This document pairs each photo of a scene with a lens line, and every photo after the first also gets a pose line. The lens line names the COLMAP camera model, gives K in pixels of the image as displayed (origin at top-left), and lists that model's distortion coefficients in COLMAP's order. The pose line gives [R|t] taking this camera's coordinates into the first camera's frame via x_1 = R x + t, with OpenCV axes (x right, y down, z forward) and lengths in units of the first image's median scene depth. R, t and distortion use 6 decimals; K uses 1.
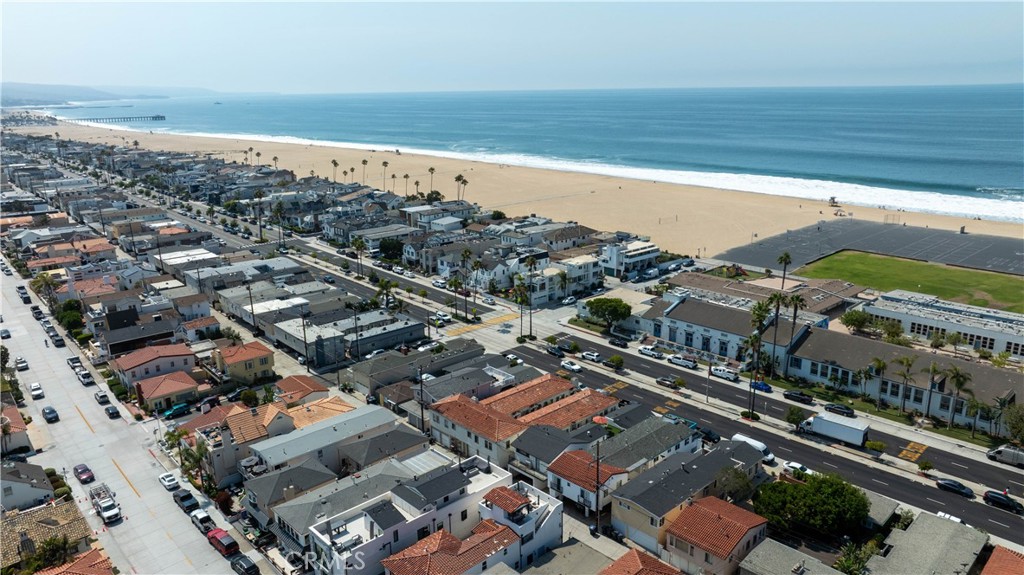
lens RADIAL K [[718.4, 0, 512.0], [0, 718.4, 287.5], [0, 0, 1]] dist [-0.020444, -0.002912]
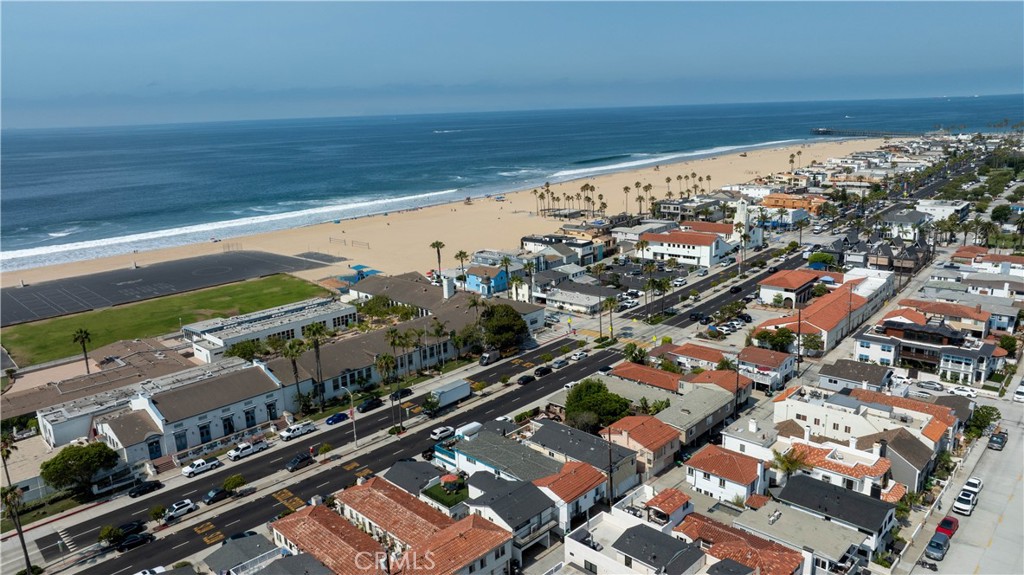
lens RADIAL K [[718.4, 0, 512.0], [0, 718.4, 287.5], [0, 0, 1]] dist [-0.020444, -0.002912]
pose [[-0.045017, -0.231151, 0.971876, -0.600201], [0.292103, 0.927299, 0.234079, -0.196171], [-0.955327, 0.294425, 0.025776, 0.693719]]
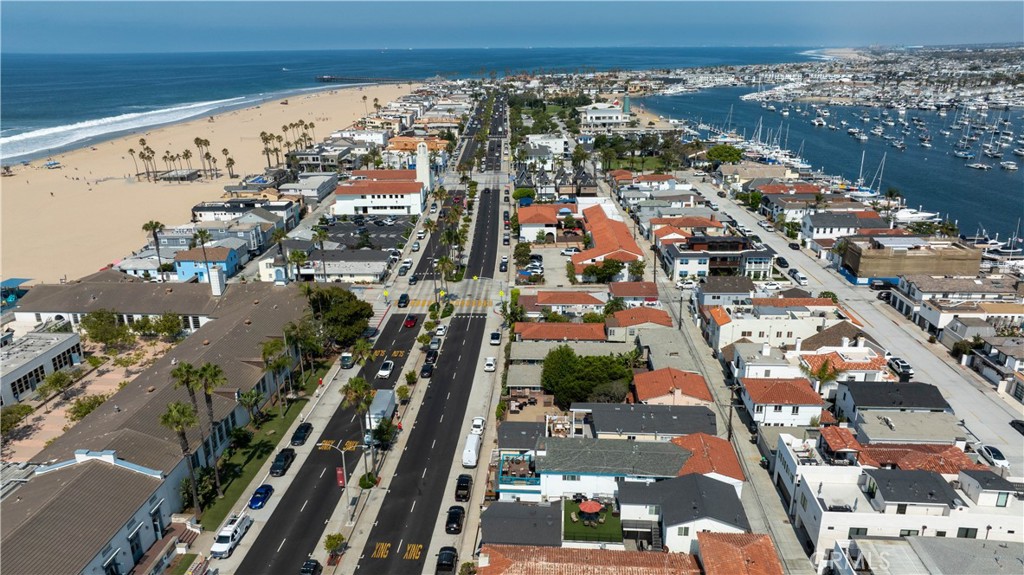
lens RADIAL K [[718.4, 0, 512.0], [0, 718.4, 287.5], [0, 0, 1]] dist [-0.020444, -0.002912]
pose [[-0.679099, -0.220337, 0.700198, -0.230078], [0.204616, 0.859256, 0.468840, -0.289983], [-0.704952, 0.461660, -0.538436, 1.113390]]
